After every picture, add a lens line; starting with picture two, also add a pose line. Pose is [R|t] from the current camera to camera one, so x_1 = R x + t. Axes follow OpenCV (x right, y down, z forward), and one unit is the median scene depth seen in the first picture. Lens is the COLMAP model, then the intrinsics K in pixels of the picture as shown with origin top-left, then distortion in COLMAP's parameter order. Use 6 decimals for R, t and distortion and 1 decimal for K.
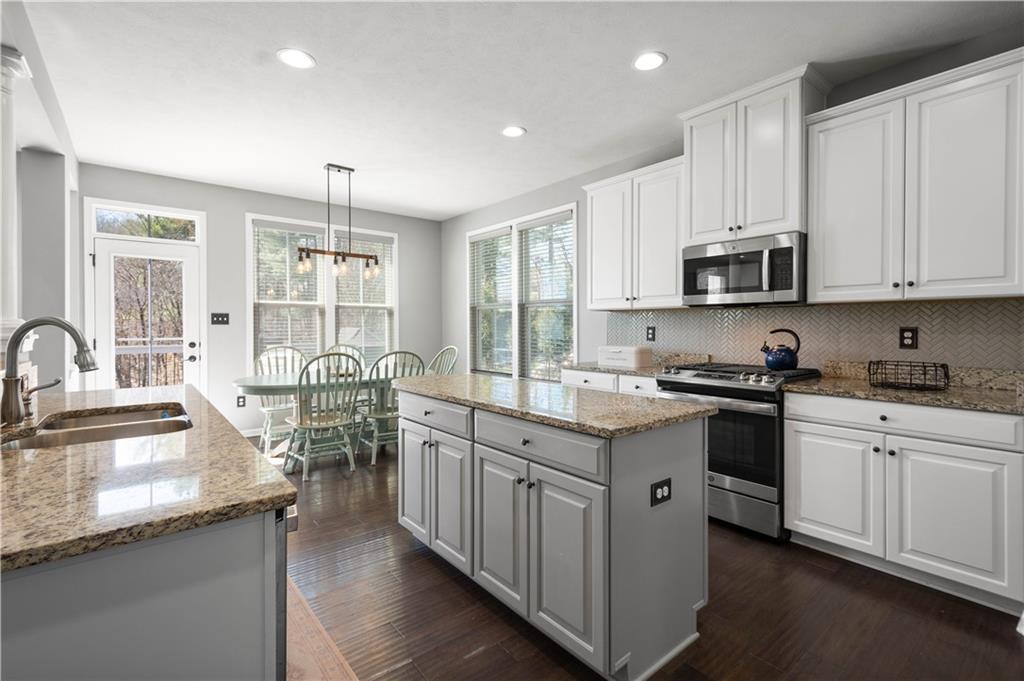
lens RADIAL K [[458.7, 0, 511.7], [0, 458.7, 333.3], [0, 0, 1]] dist [0.005918, 0.000404]
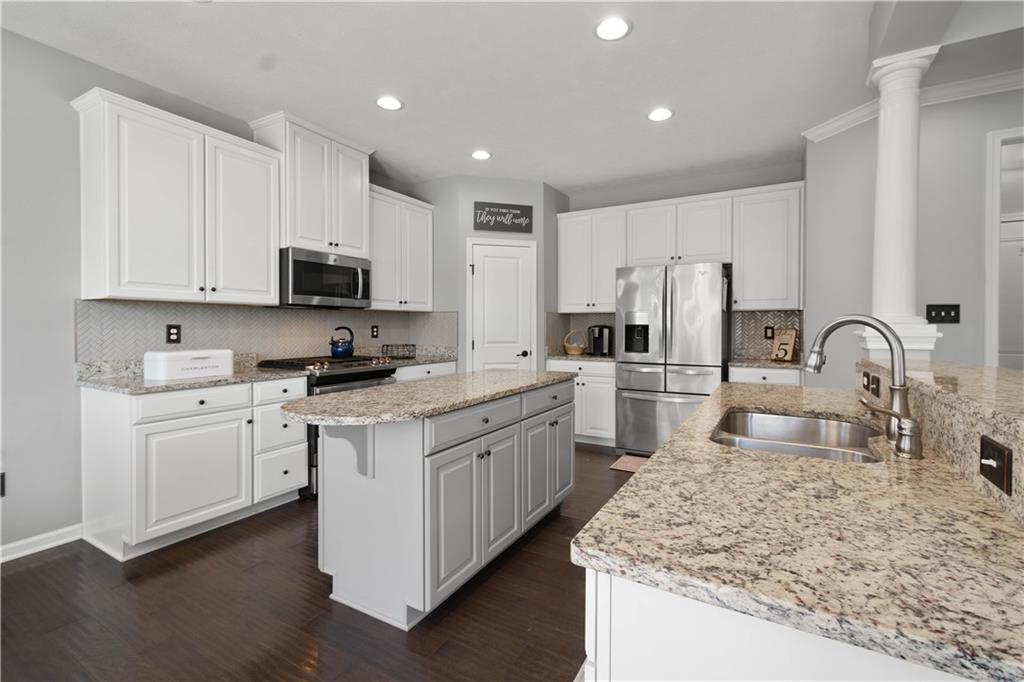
lens RADIAL K [[458.7, 0, 511.4], [0, 458.7, 332.9], [0, 0, 1]] dist [0.005918, 0.000404]
pose [[-0.358064, -0.015310, 0.933572, -0.837880], [0.007934, 0.999780, 0.019439, -0.013730], [-0.933663, 0.014368, -0.357863, 1.018363]]
